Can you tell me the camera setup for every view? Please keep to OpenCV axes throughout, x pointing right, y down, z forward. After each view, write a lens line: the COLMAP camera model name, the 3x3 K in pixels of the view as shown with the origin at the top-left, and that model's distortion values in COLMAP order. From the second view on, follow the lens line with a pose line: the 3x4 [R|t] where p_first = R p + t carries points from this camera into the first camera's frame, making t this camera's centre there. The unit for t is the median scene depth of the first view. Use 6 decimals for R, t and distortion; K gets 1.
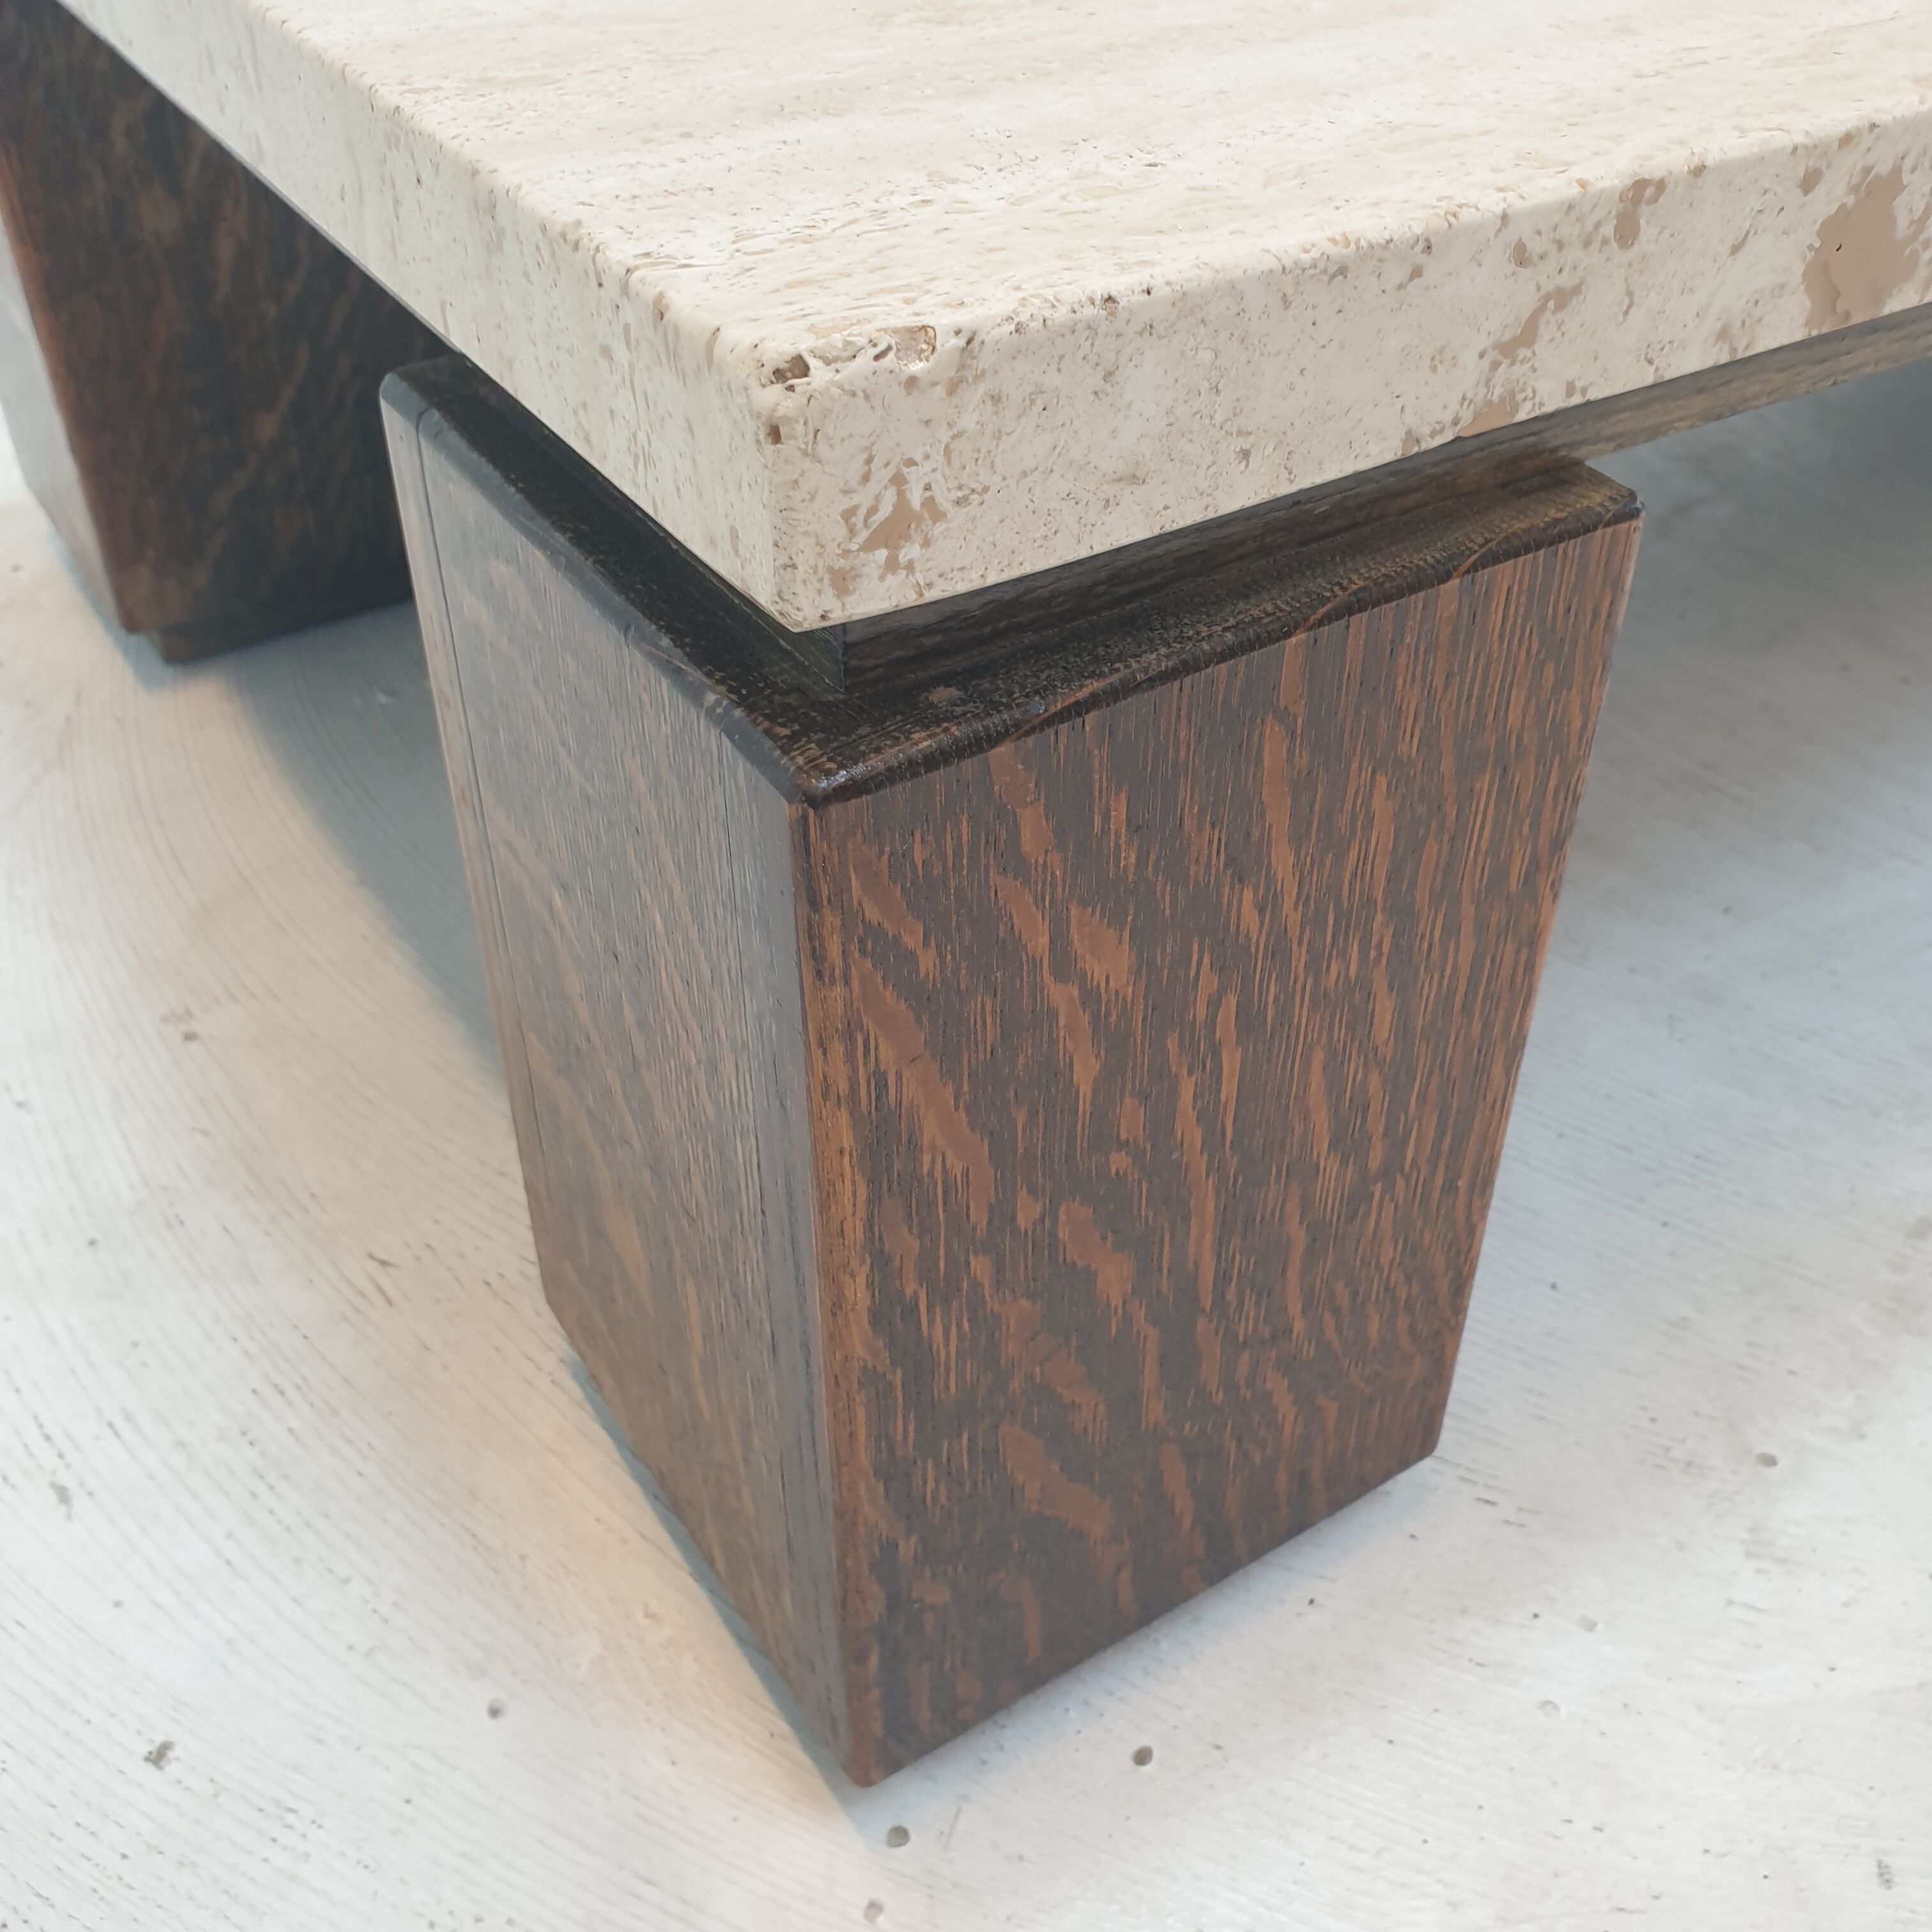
lens RADIAL K [[2057.4, 0, 1019.1], [0, 2057.4, 983.0], [0, 0, 1]] dist [0.009166, 0.000000]
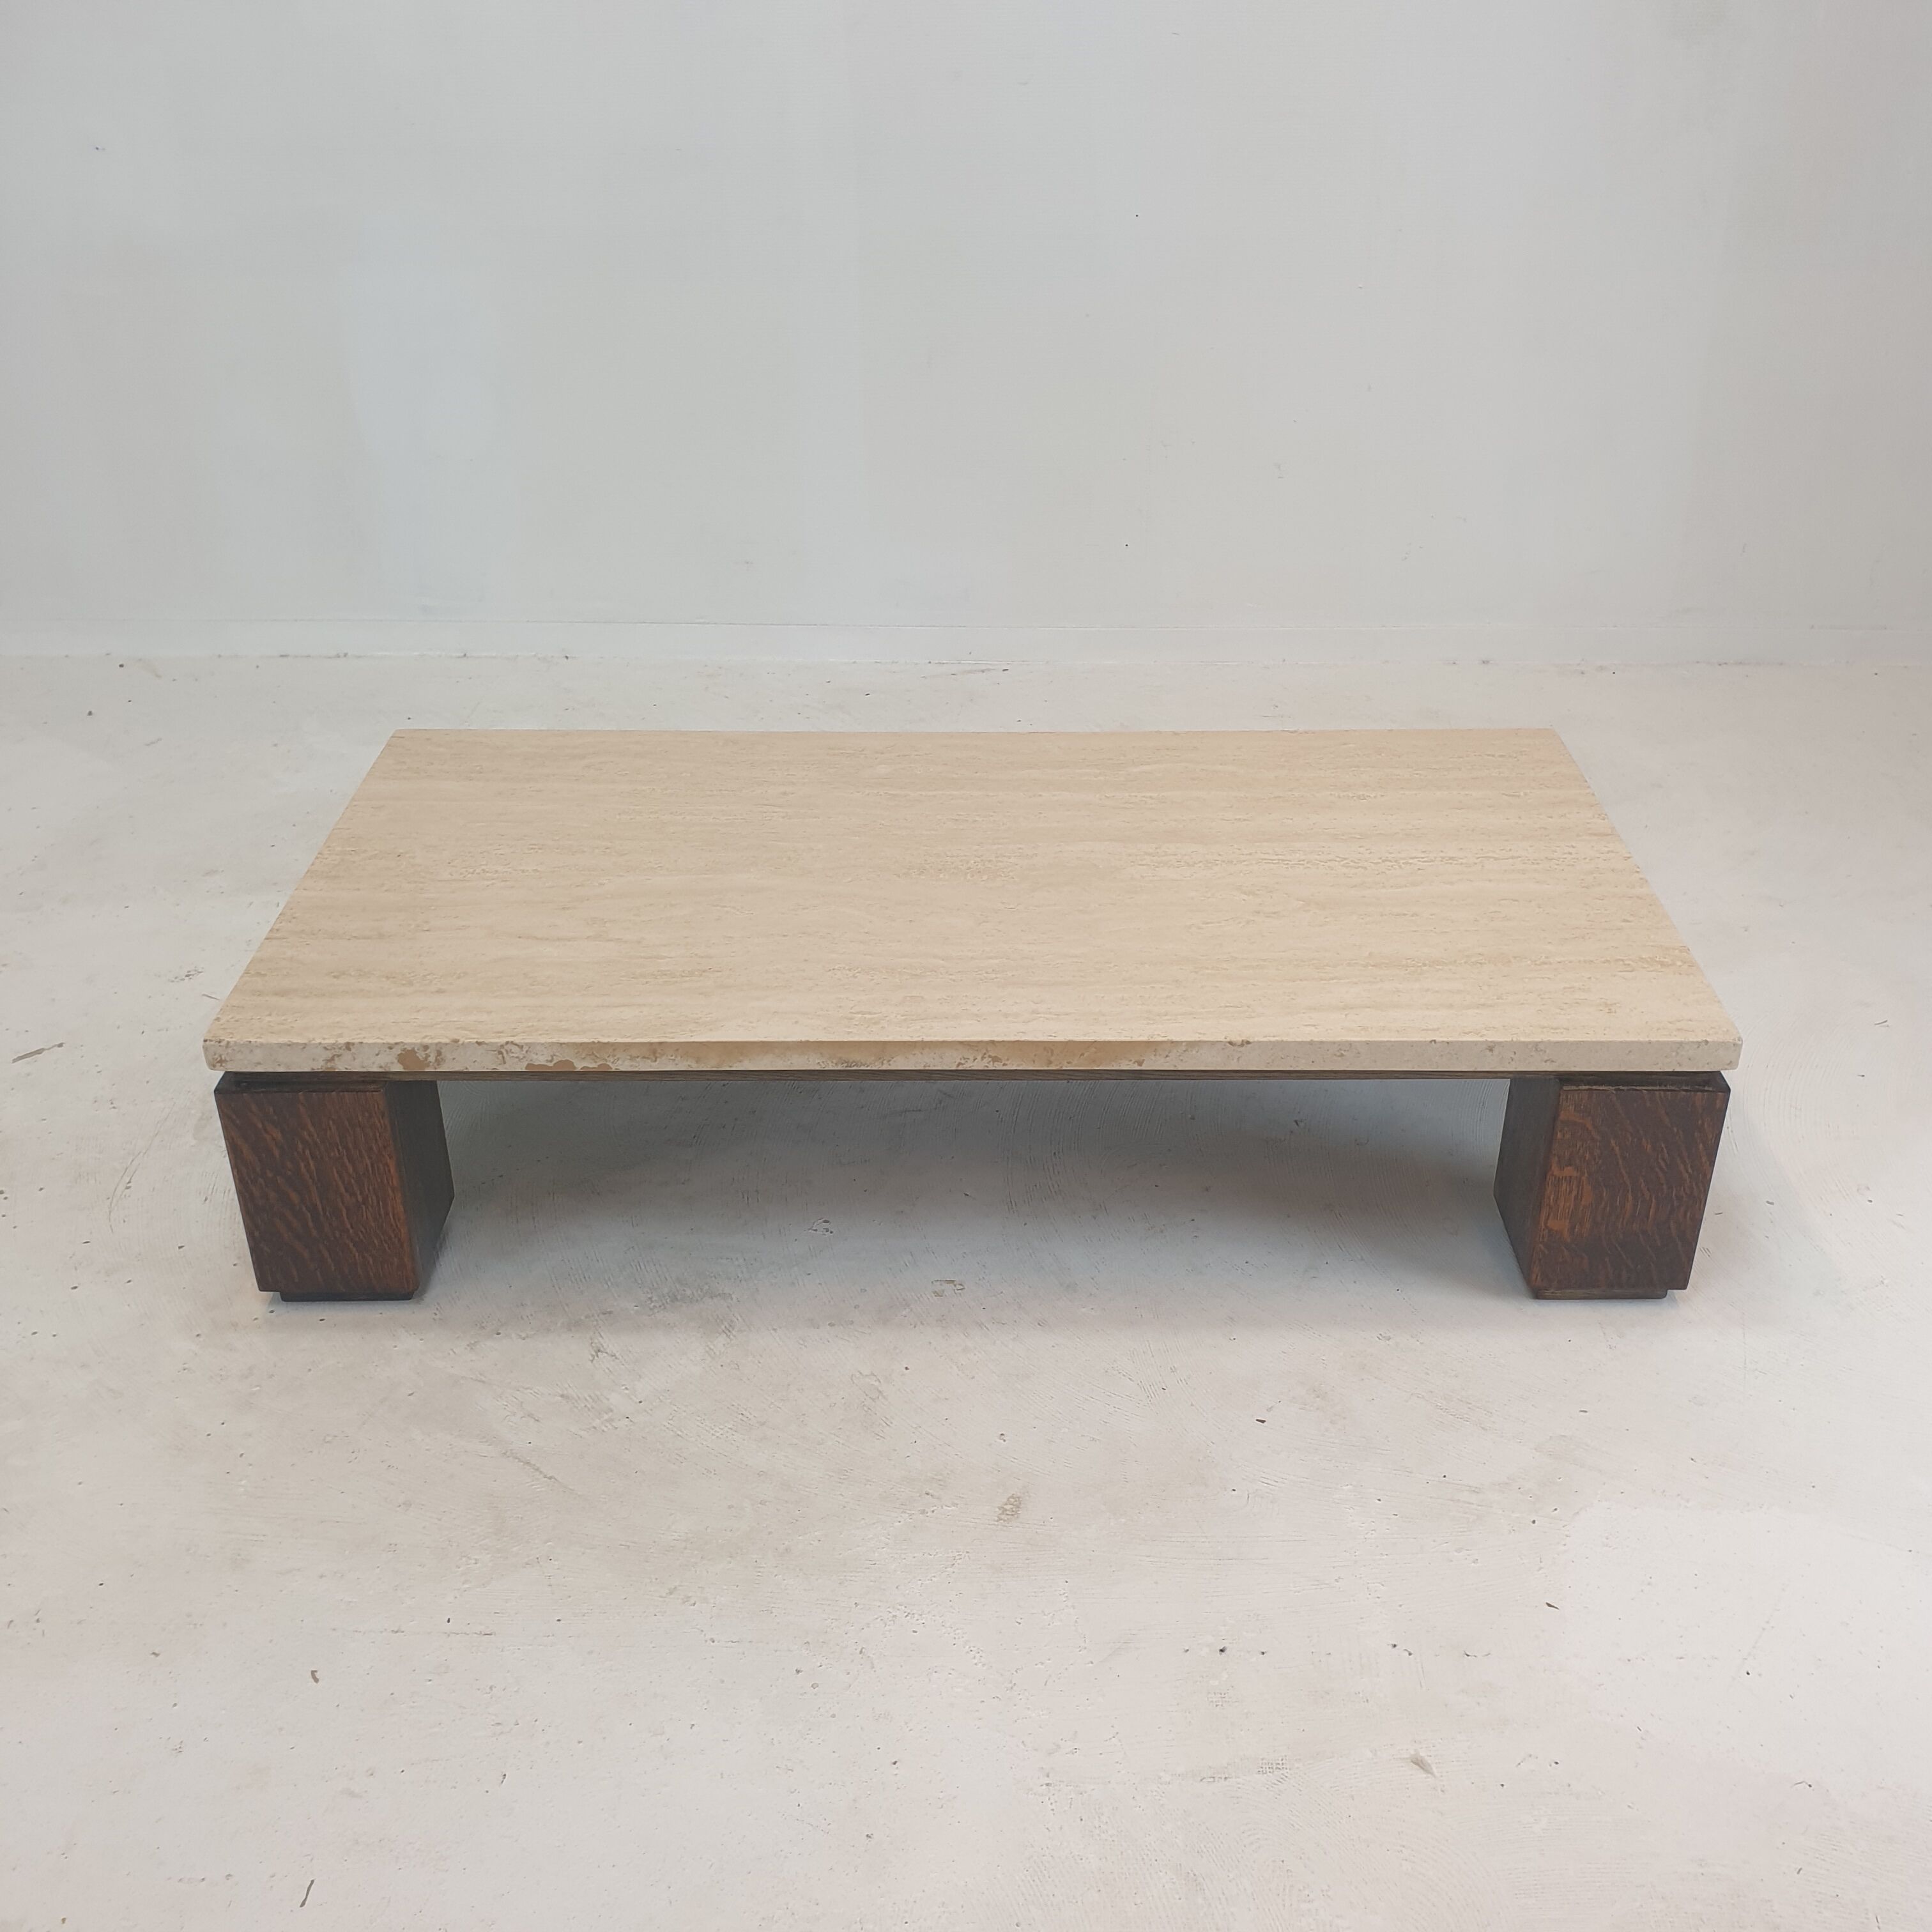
lens RADIAL K [[2057.4, 0, 987.0], [0, 2057.4, 967.0], [0, 0, 1]] dist [0.009166, 0.000000]
pose [[0.832229, 0.267523, -0.485619, 4.653841], [-0.337649, 0.939280, -0.061204, -0.817606], [0.439759, 0.214904, 0.872025, -3.533698]]
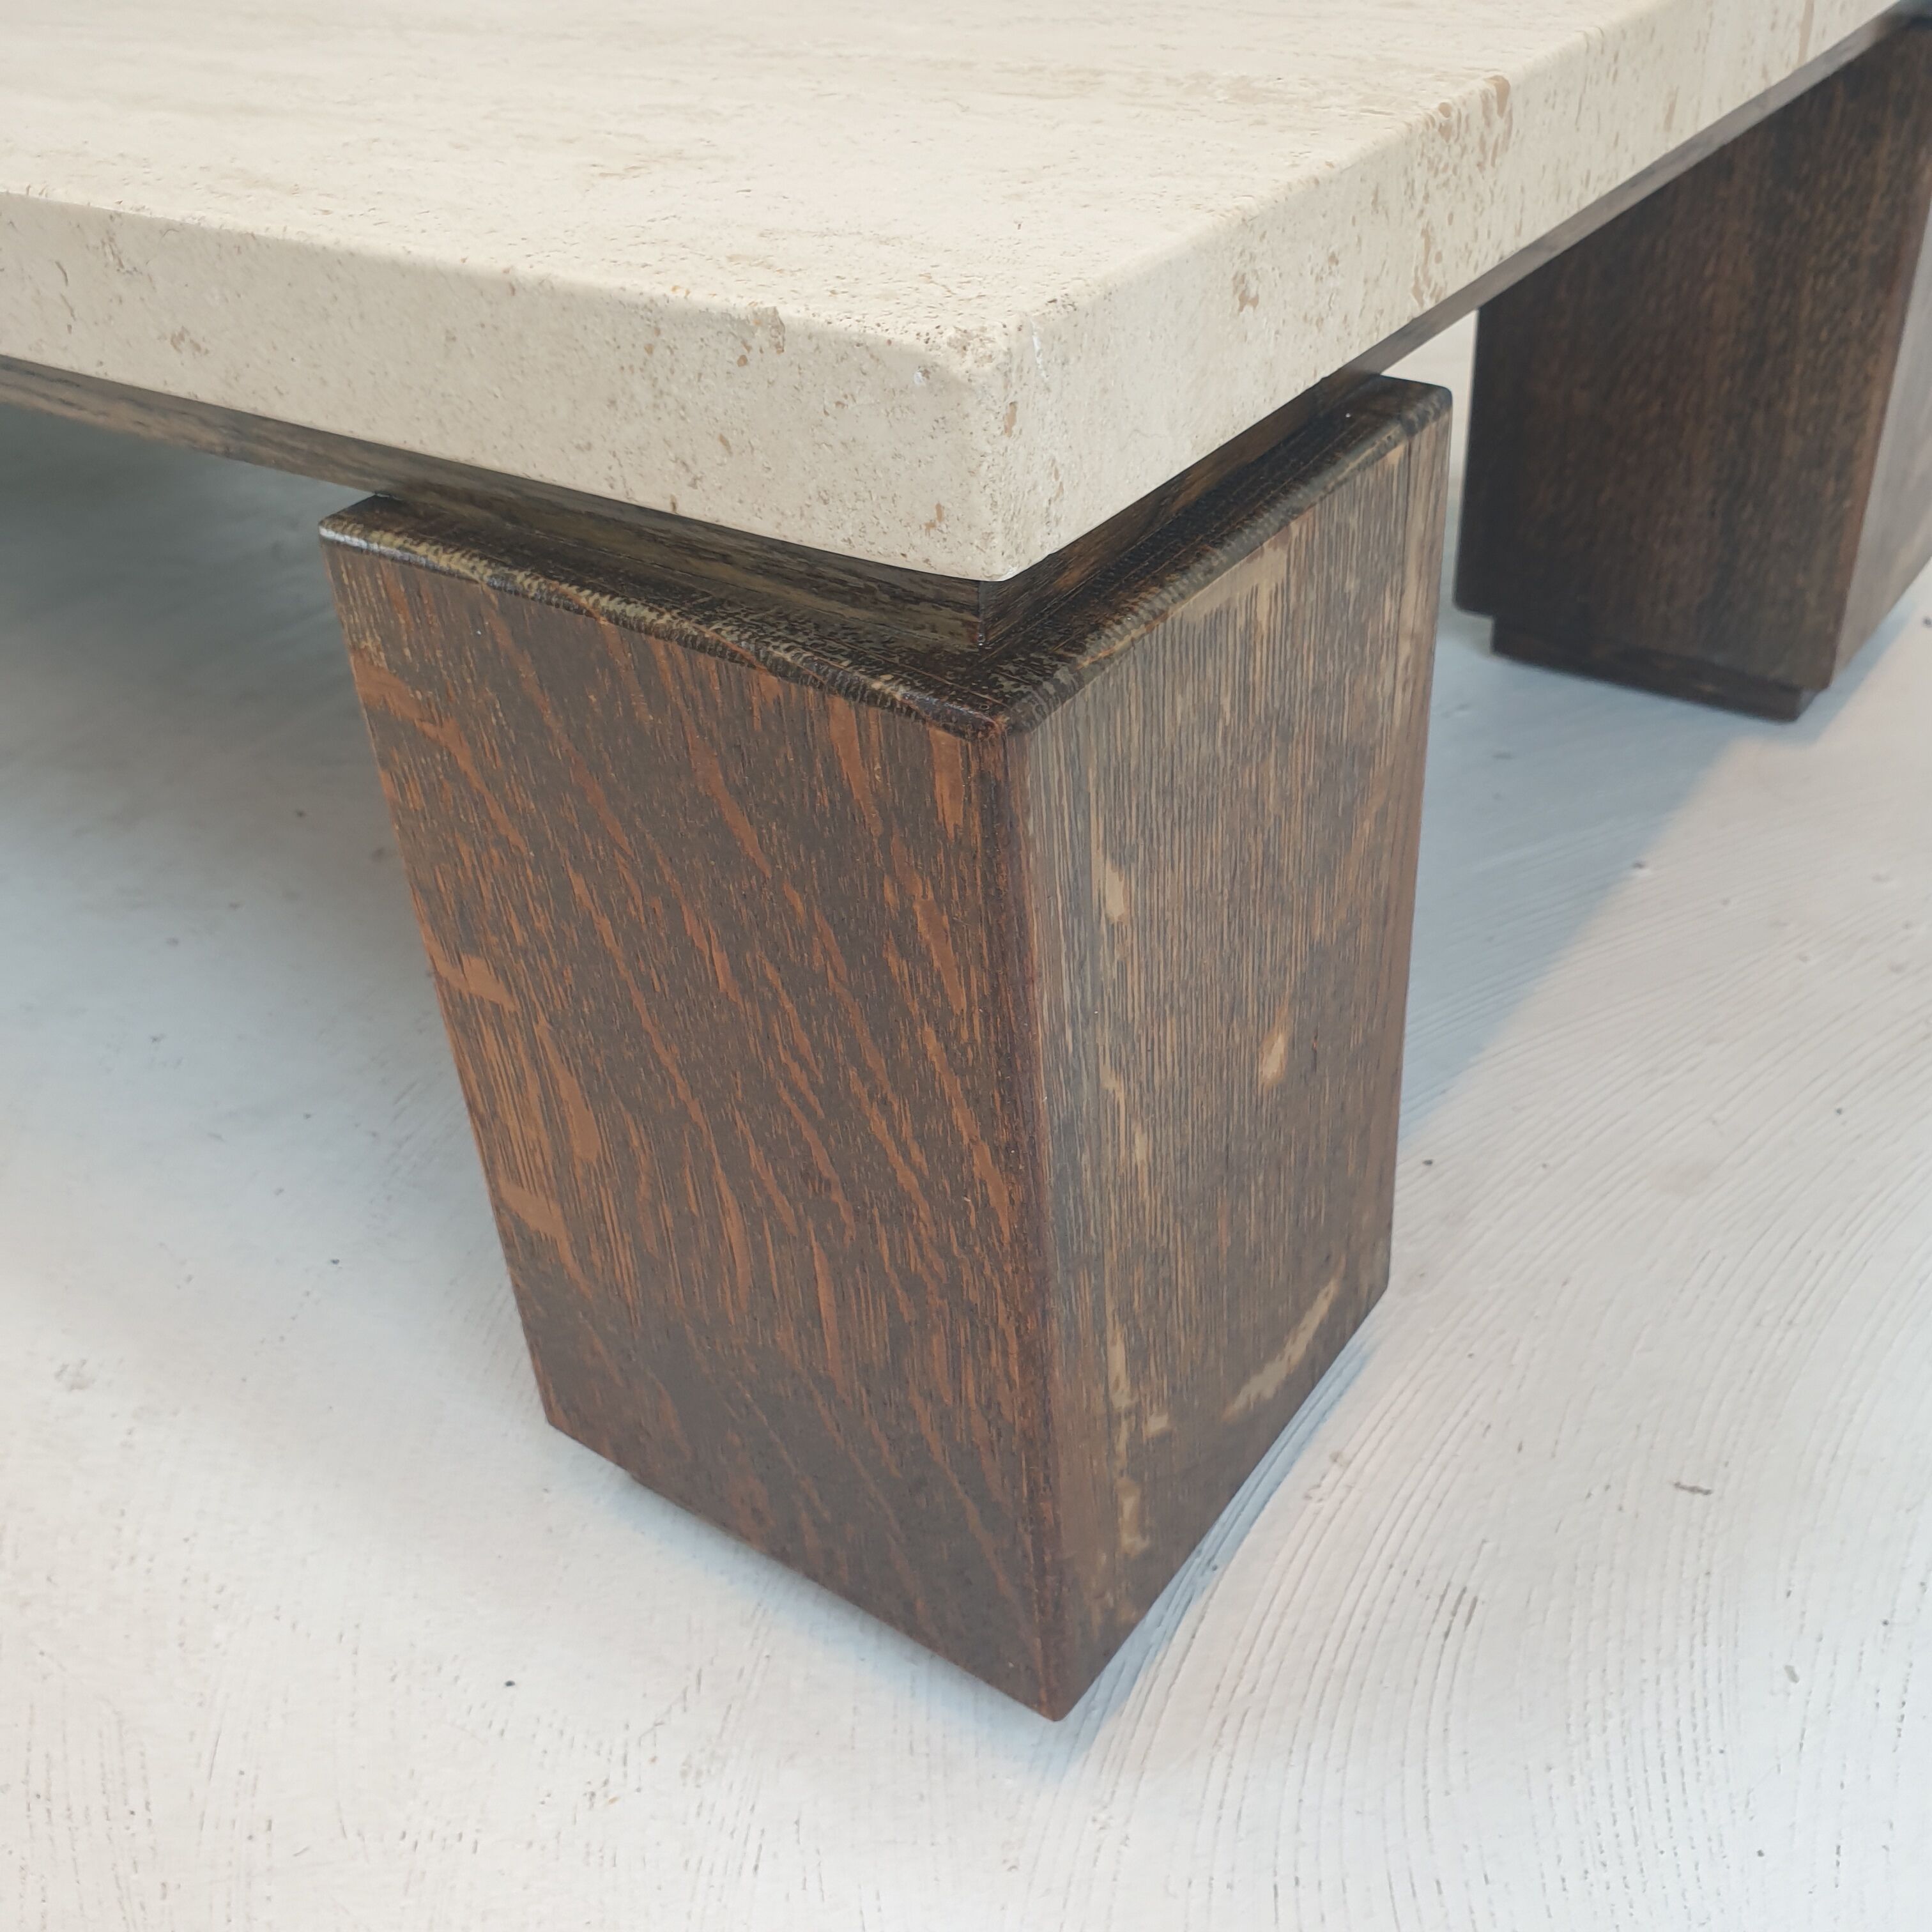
lens RADIAL K [[2057.4, 0, 966.6], [0, 2057.4, 978.7], [0, 0, 1]] dist [0.009166, 0.000000]
pose [[0.357402, 0.502815, -0.787046, 4.429608], [-0.532492, 0.802023, 0.270576, -1.746815], [0.767278, 0.322391, 0.554390, 2.315067]]
